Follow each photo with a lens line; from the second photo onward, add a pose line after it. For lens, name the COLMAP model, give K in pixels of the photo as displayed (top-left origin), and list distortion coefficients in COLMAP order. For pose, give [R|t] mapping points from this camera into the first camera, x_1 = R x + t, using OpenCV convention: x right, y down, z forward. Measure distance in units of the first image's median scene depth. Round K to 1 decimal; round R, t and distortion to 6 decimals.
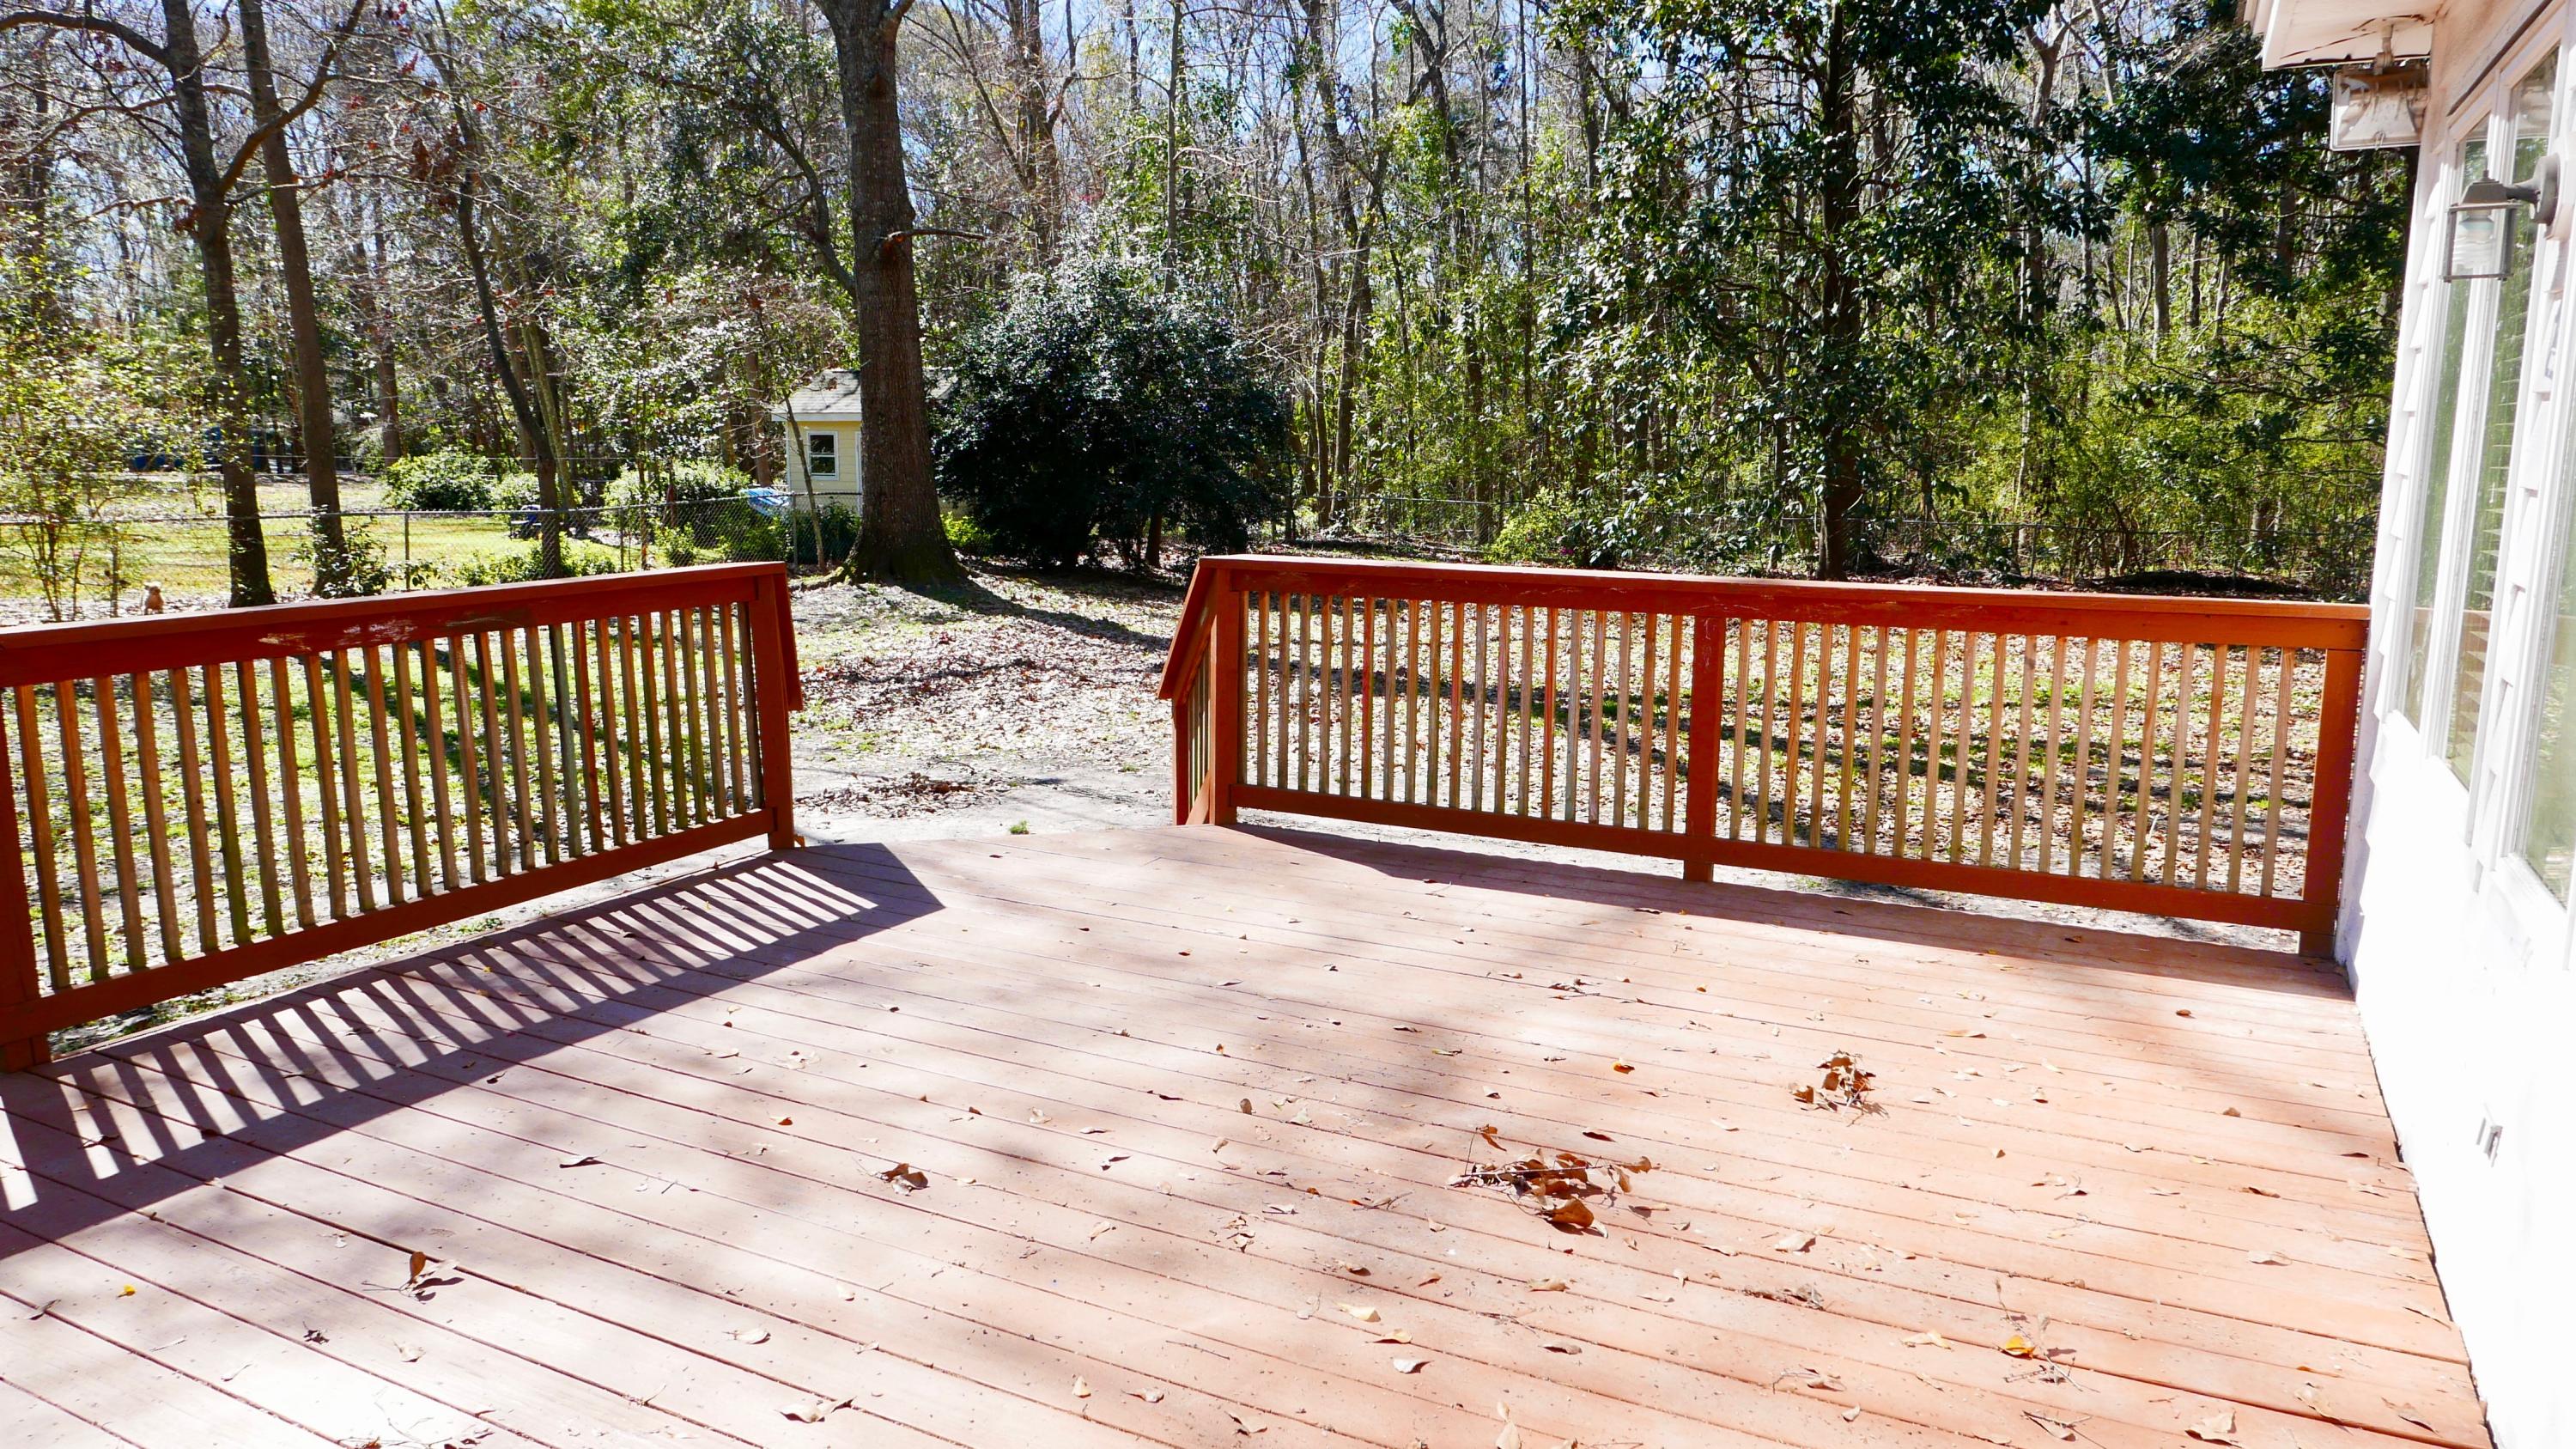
lens RADIAL K [[1689.1, 0, 1303.3], [0, 1689.1, 727.7], [0, 0, 1]] dist [-0.045498, 0.019419]
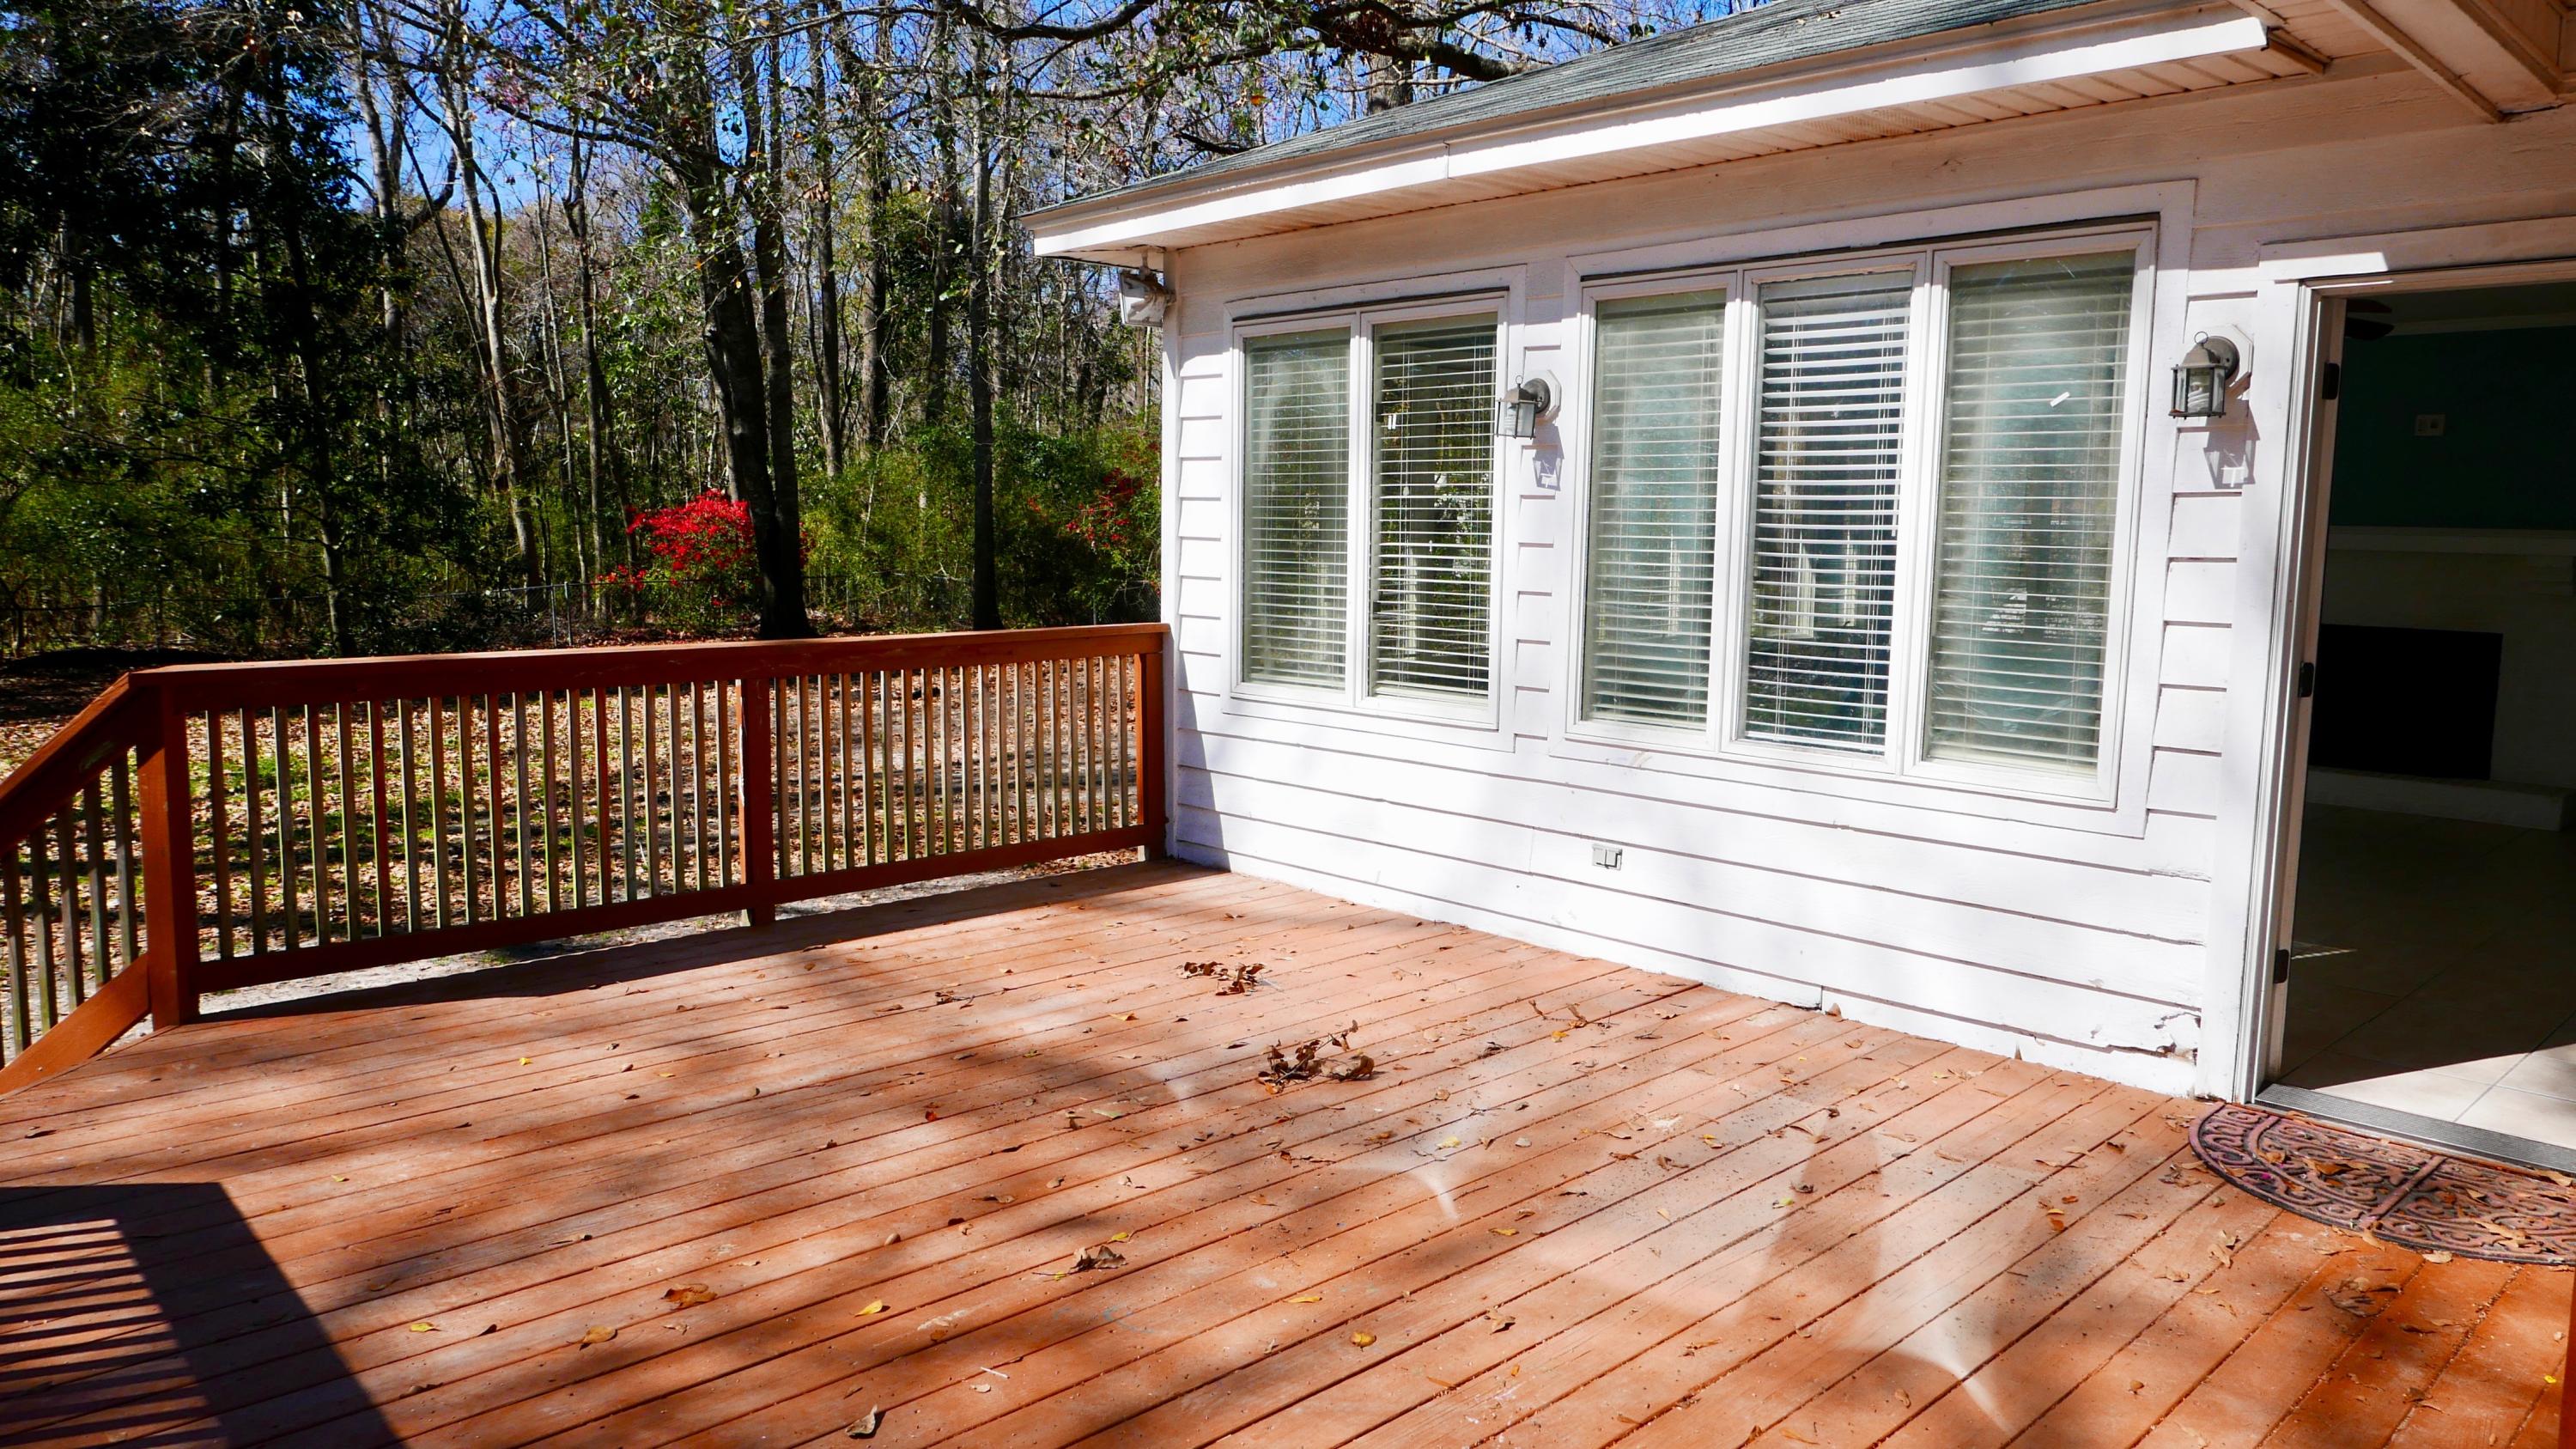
lens RADIAL K [[1689.1, 0, 1310.2], [0, 1689.1, 723.7], [0, 0, 1]] dist [-0.045498, 0.019419]
pose [[0.316985, -0.115460, 0.941376, -0.813132], [0.148071, 0.986416, 0.071125, -0.075220], [-0.936801, 0.116845, 0.329775, 0.375212]]
